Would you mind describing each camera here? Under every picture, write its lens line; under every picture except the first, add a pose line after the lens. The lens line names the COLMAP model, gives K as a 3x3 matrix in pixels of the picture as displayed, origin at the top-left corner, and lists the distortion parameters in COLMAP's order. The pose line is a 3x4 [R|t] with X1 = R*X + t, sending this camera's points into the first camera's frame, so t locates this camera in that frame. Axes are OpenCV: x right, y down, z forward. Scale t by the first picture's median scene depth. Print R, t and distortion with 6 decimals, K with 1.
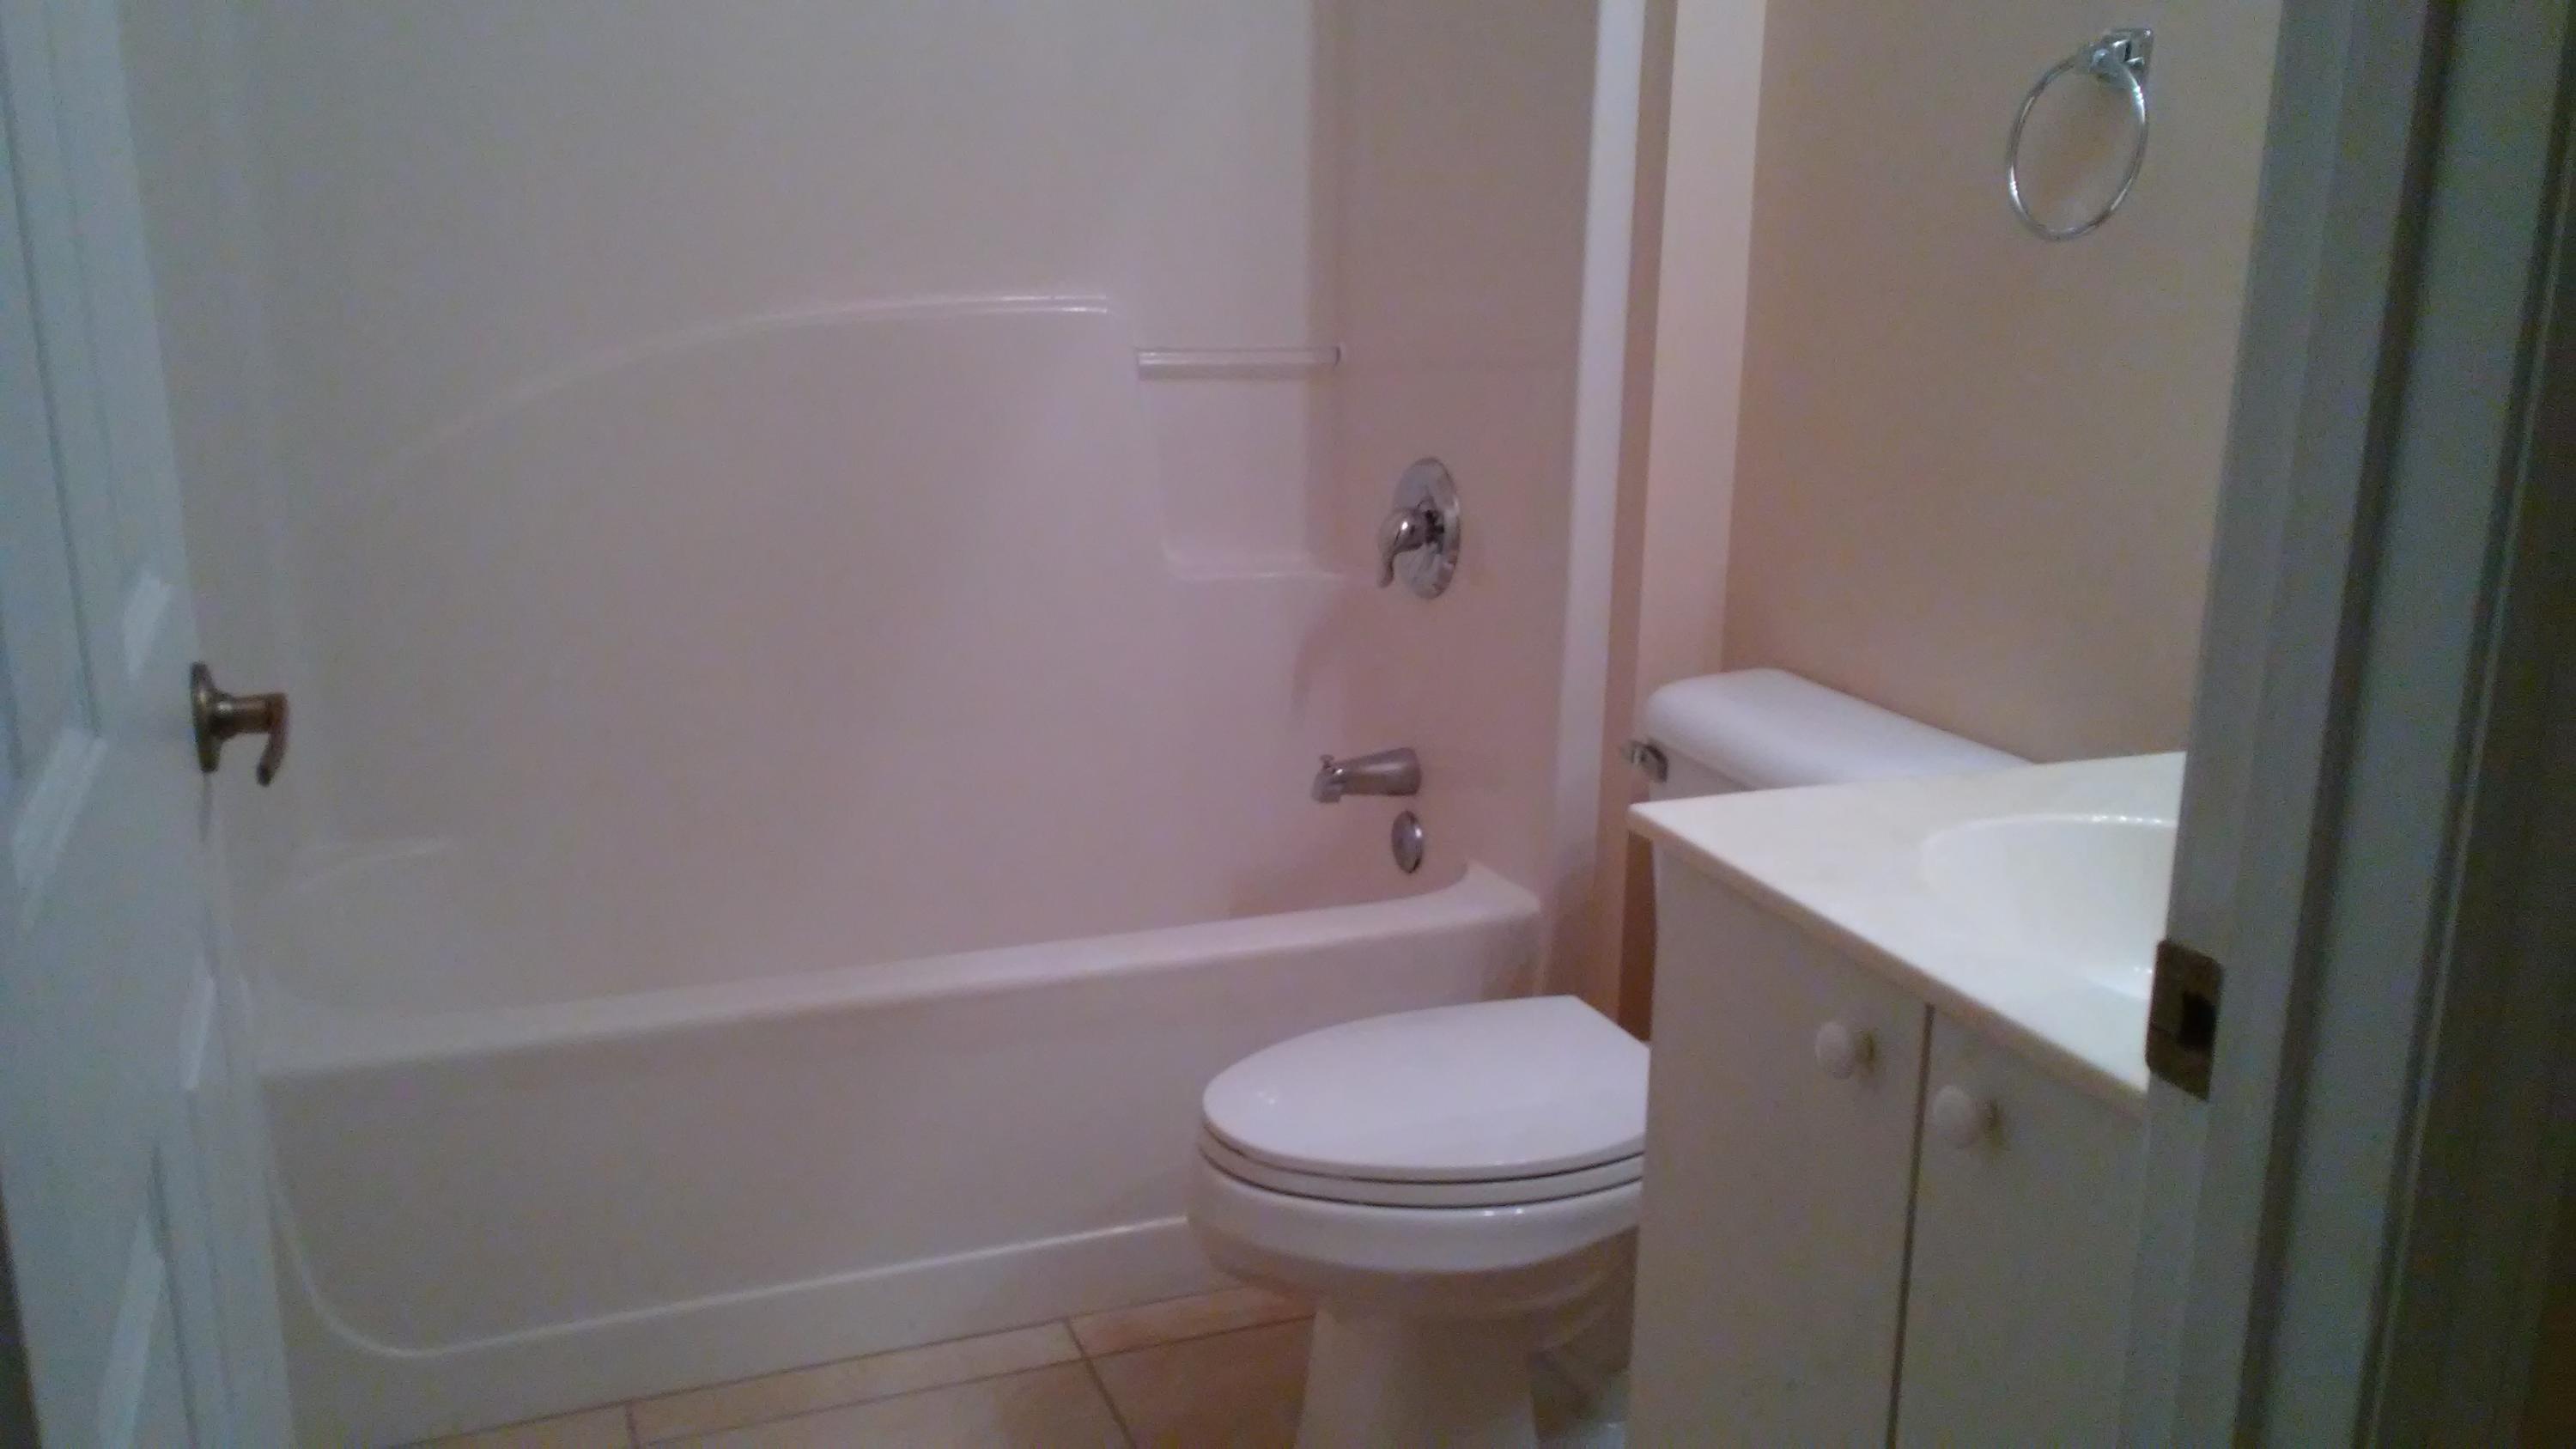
lens RADIAL K [[2241.8, 0, 1266.3], [0, 2241.8, 725.1], [0, 0, 1]] dist [0.036475, 0.109670]
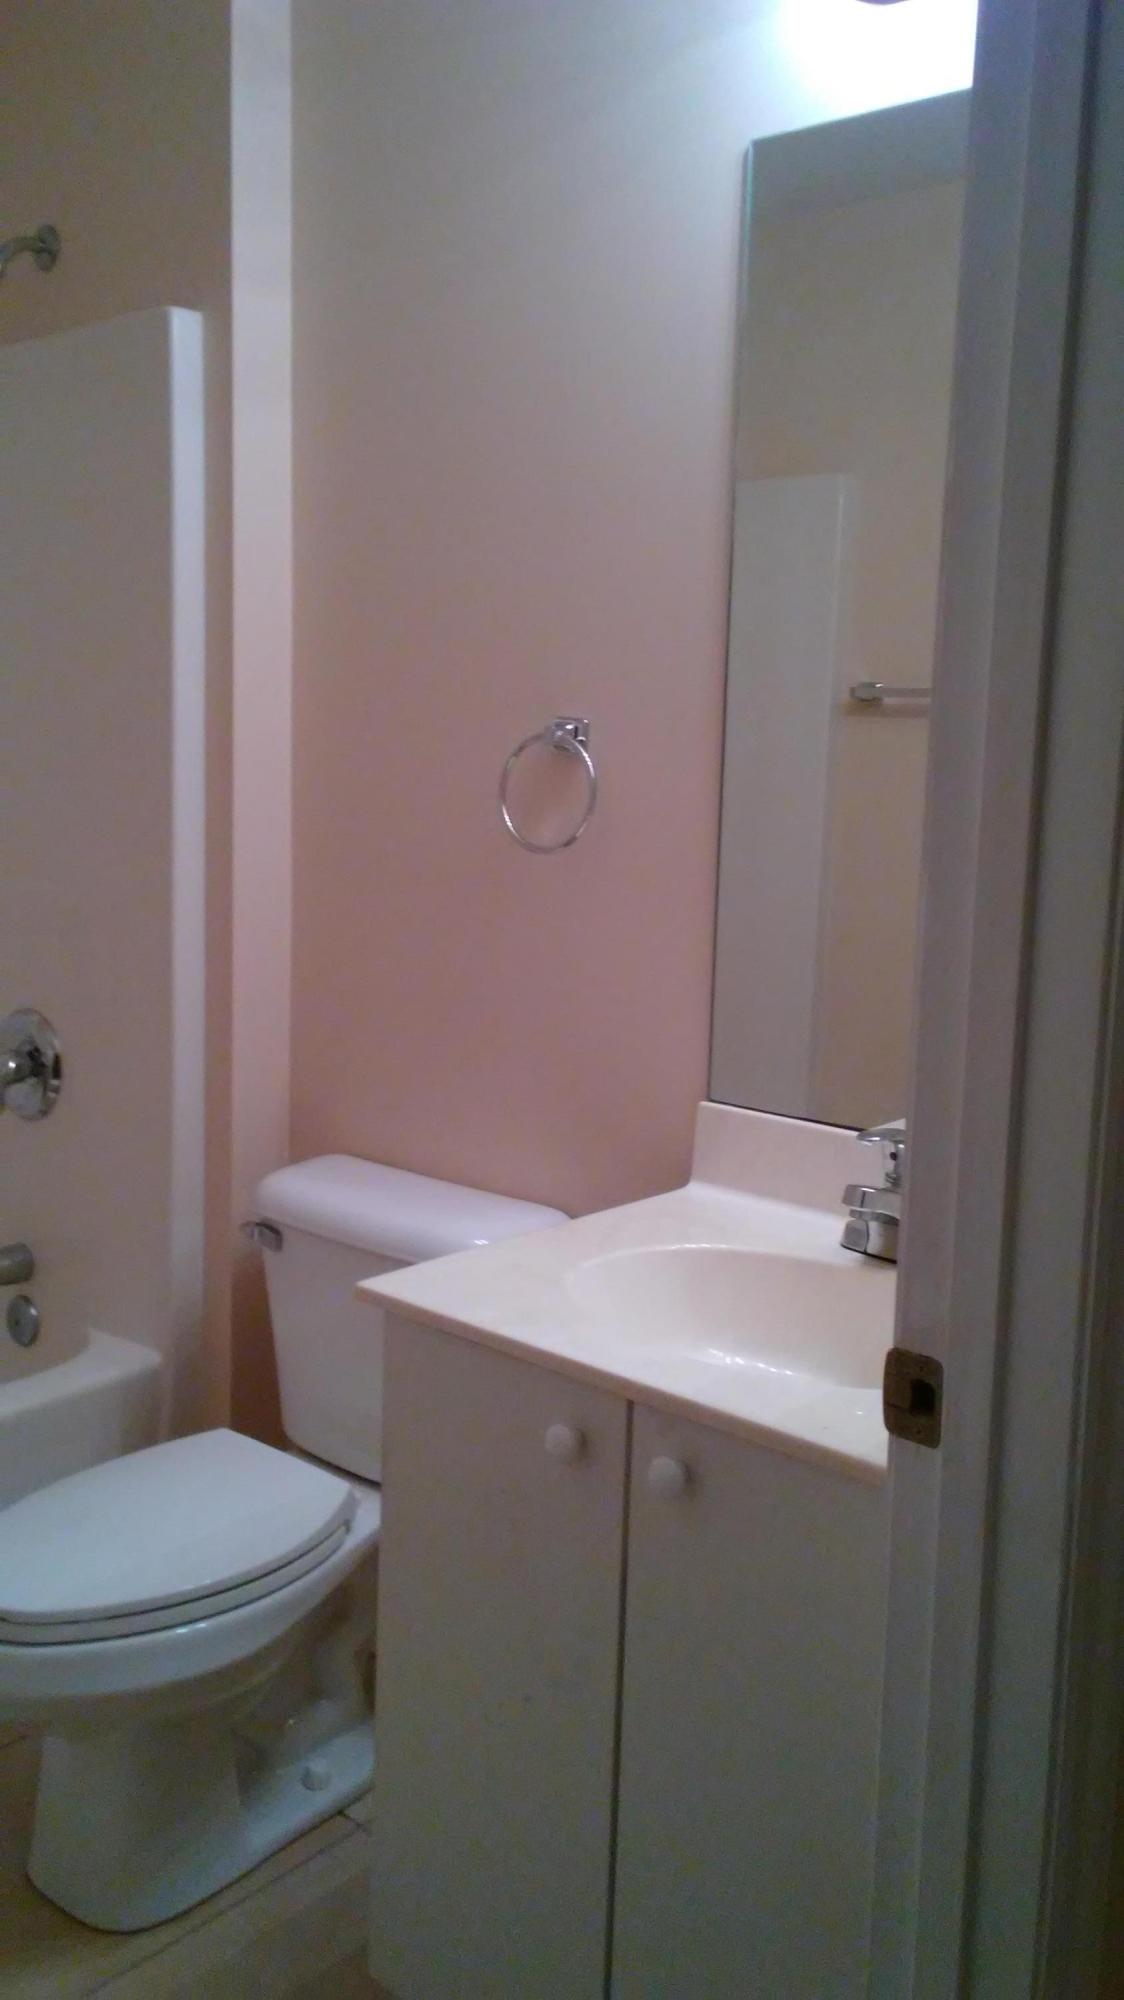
lens RADIAL K [[1740.3, 0, 570.7], [0, 1740.3, 956.0], [0, 0, 1]] dist [0.036475, 0.109670]
pose [[0.887001, -0.051349, 0.458904, -0.122466], [0.105109, 0.990162, -0.092369, -0.030486], [-0.449646, 0.130166, 0.883671, -0.004948]]
